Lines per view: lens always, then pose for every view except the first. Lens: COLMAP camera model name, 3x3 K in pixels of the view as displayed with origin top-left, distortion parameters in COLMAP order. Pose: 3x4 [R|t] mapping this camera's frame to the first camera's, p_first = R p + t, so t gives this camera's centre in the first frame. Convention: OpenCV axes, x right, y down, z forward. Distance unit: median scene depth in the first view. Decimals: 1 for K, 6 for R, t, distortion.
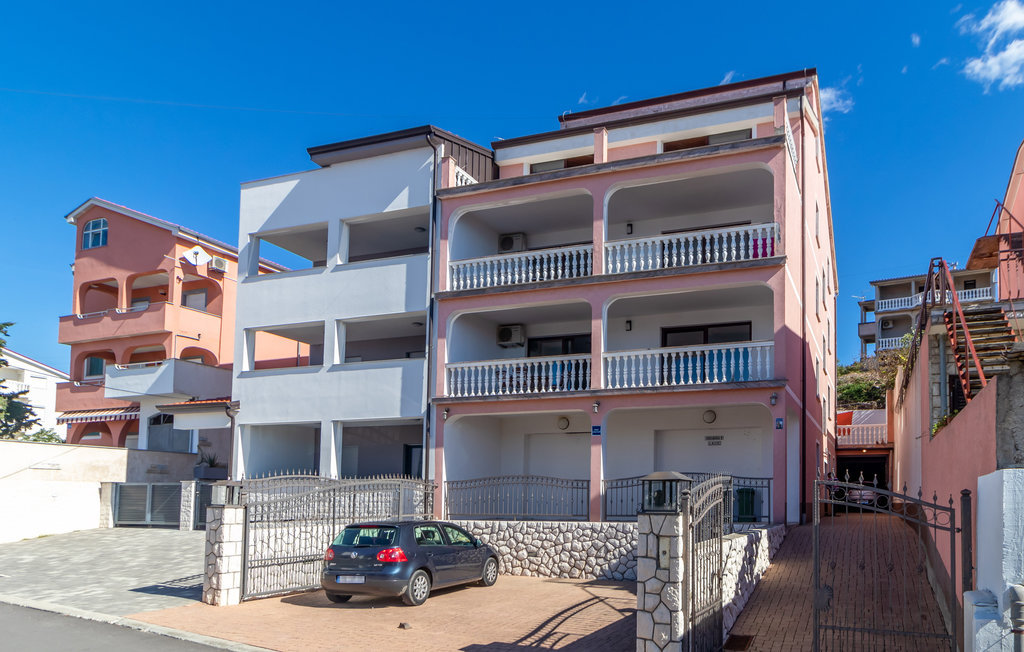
lens RADIAL K [[529.2, 0, 544.5], [0, 529.2, 268.5], [0, 0, 1]] dist [-0.003598, 0.001906]
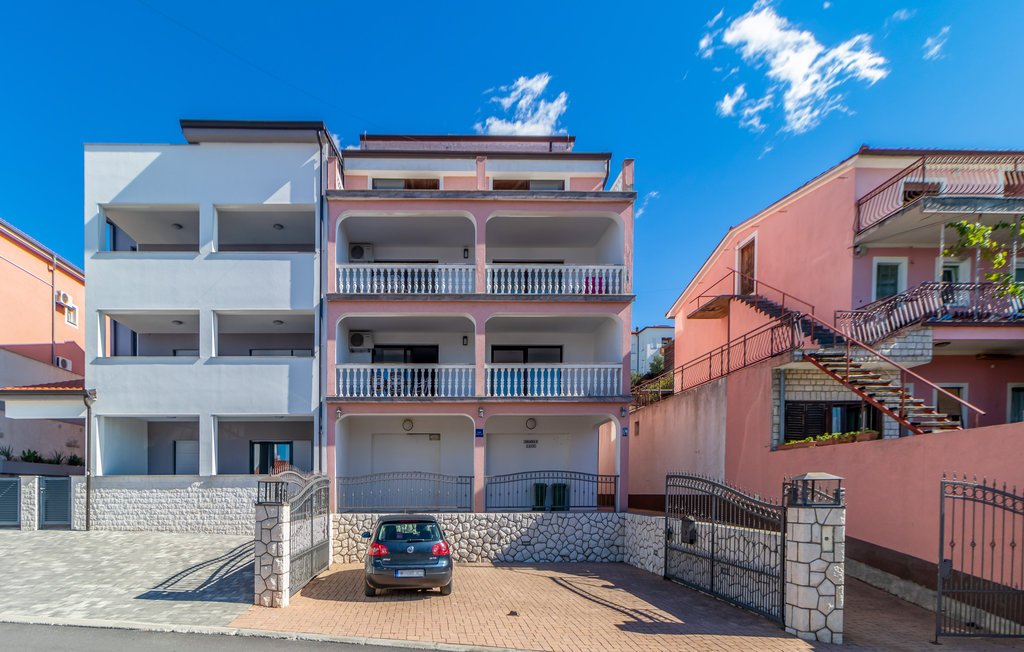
lens RADIAL K [[481.1, 0, 506.0], [0, 481.1, 326.4], [0, 0, 1]] dist [0.000693, 0.000664]
pose [[0.957118, 0.090695, 0.275135, -0.128228], [-0.111934, 0.991750, 0.062470, 0.013048], [-0.267199, -0.090588, 0.959374, 0.032409]]
